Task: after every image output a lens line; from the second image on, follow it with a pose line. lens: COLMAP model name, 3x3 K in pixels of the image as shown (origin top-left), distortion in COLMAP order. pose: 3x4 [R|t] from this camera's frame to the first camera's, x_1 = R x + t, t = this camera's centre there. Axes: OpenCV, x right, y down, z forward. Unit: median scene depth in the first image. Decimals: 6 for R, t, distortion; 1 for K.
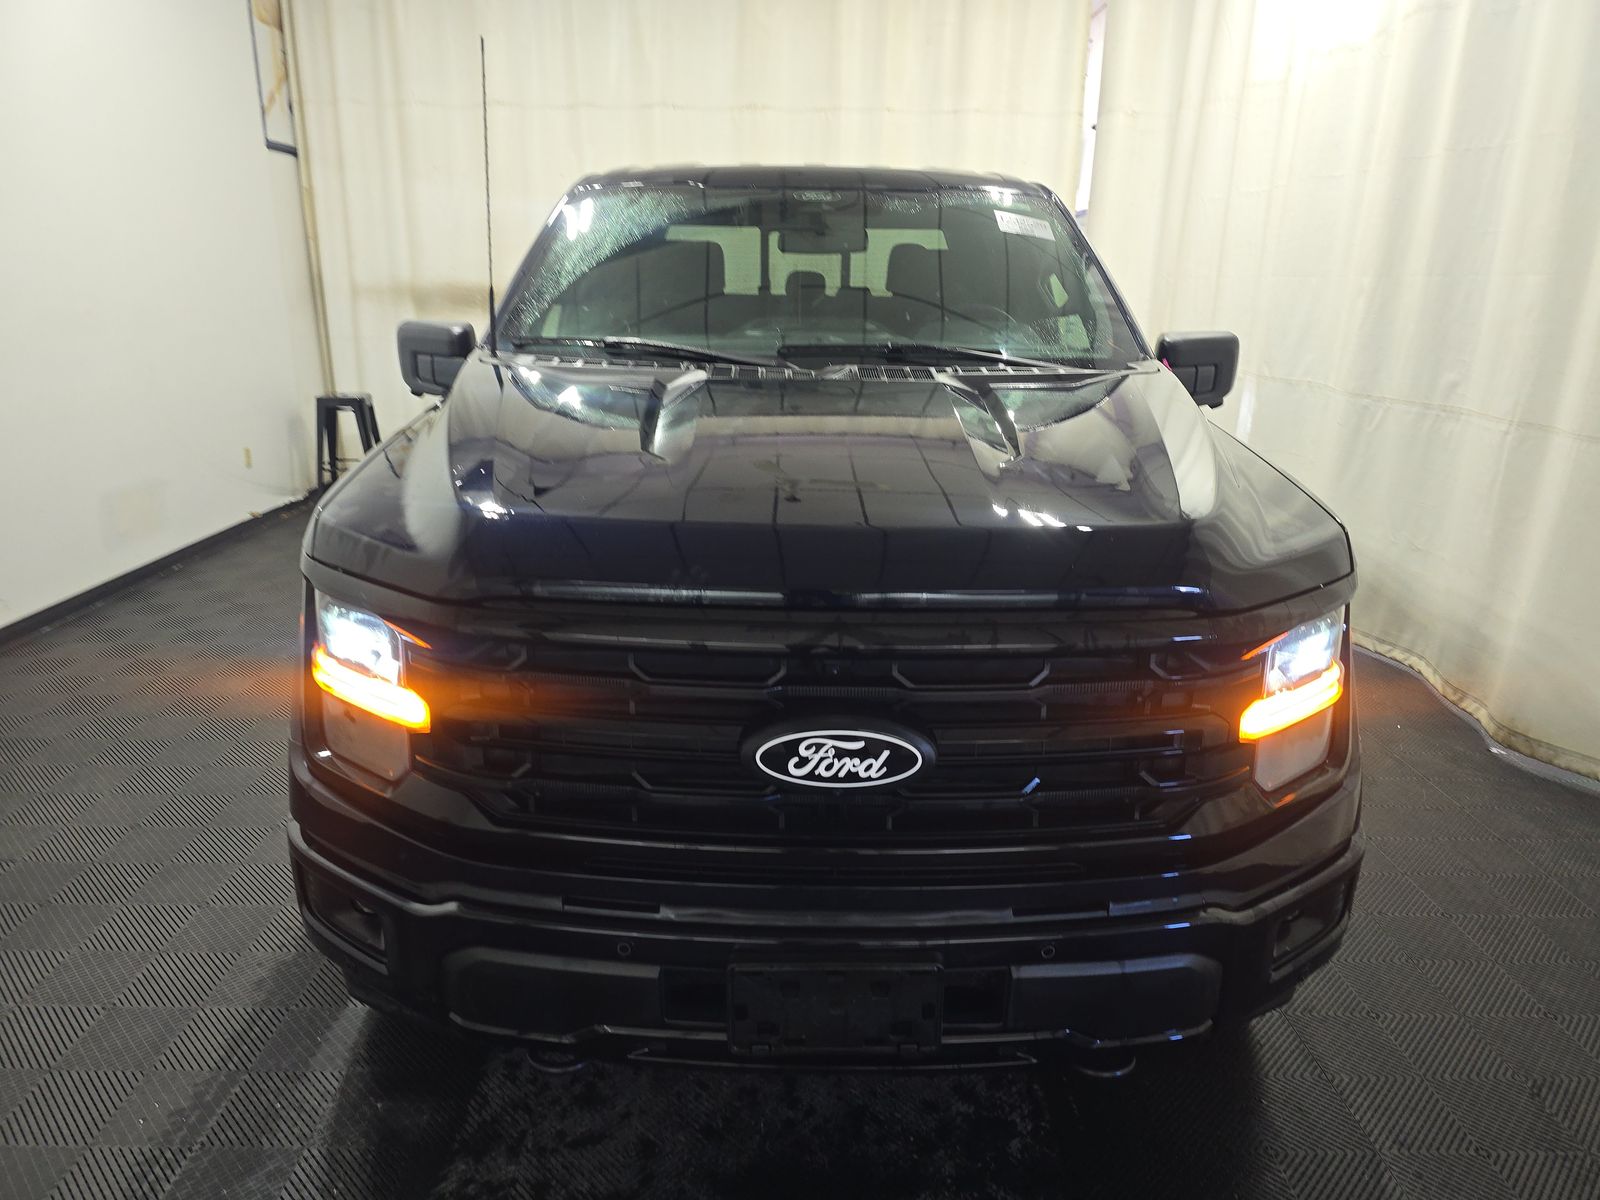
lens RADIAL K [[1072.6, 0, 800.0], [0, 1072.6, 600.0], [0, 0, 1]] dist [0.005897, -0.004636]
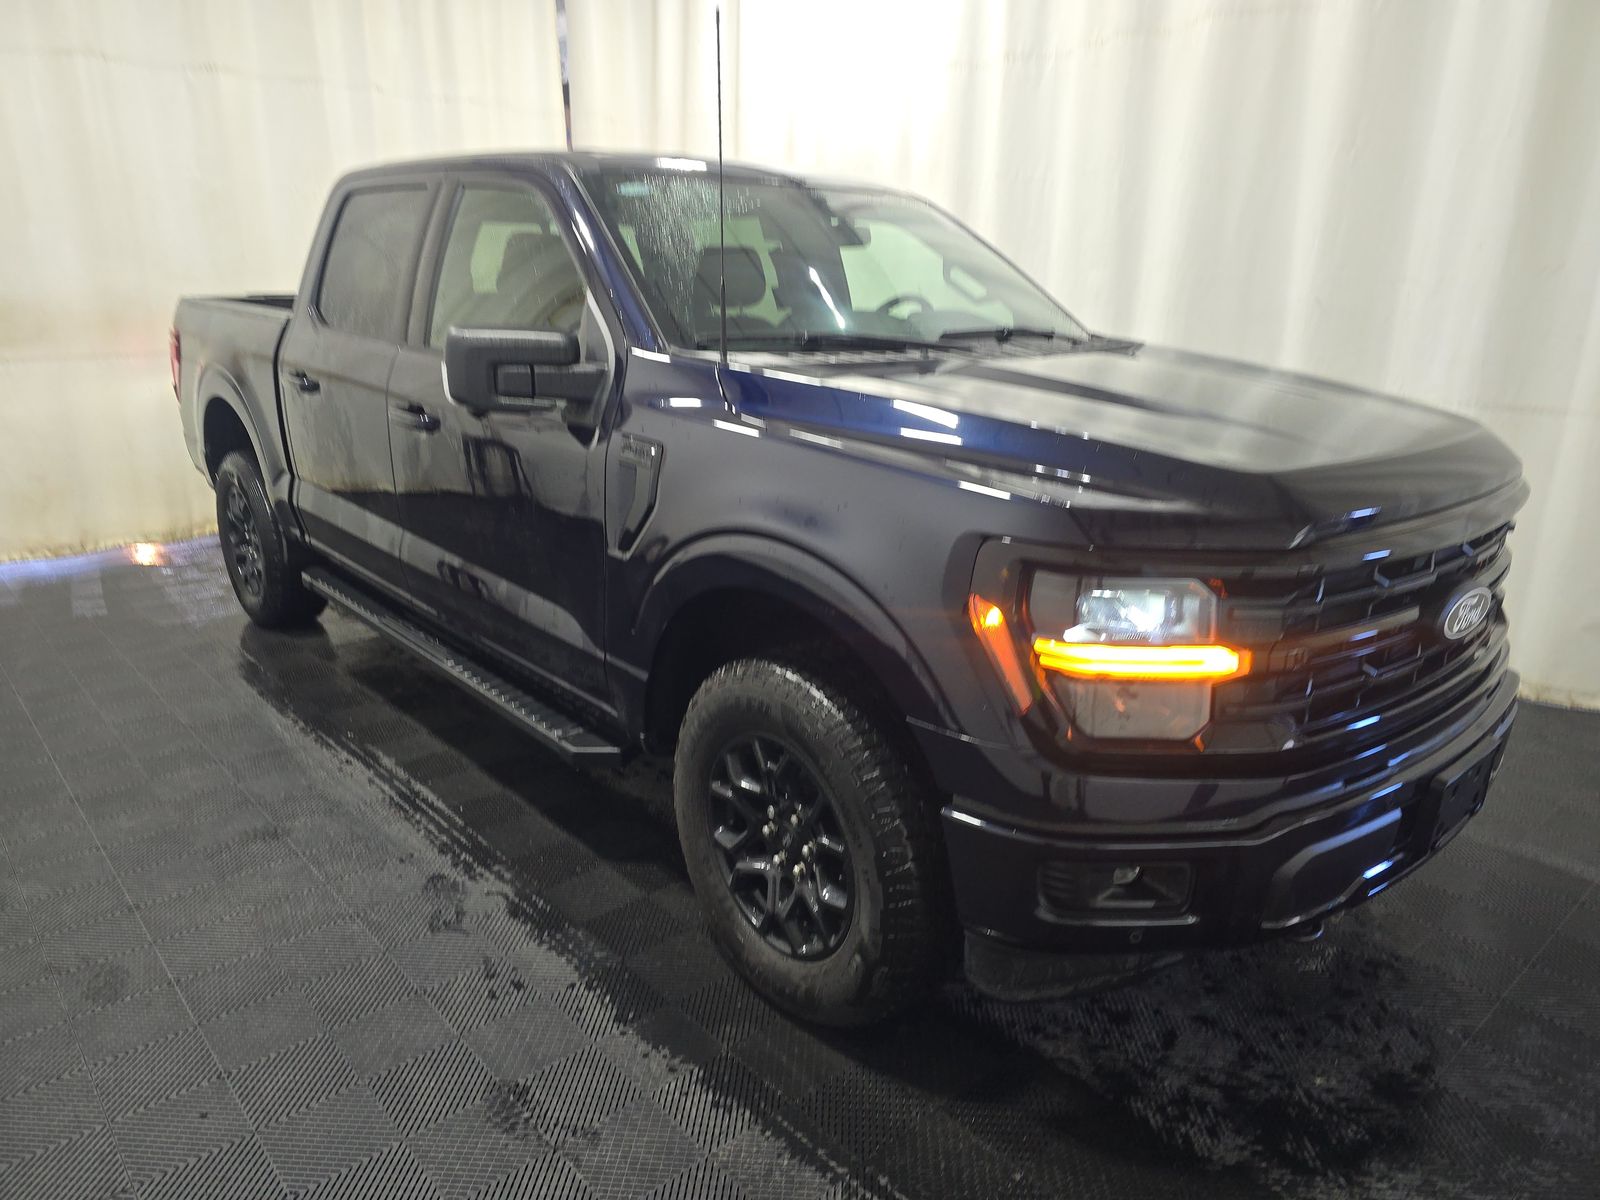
lens RADIAL K [[1072.6, 0, 800.0], [0, 1072.6, 600.0], [0, 0, 1]] dist [0.005897, -0.004636]
pose [[0.756124, -0.192137, 0.625588, -0.735876], [0.189961, 0.979210, 0.071146, -0.066781], [-0.626252, 0.065042, 0.776903, 0.223247]]
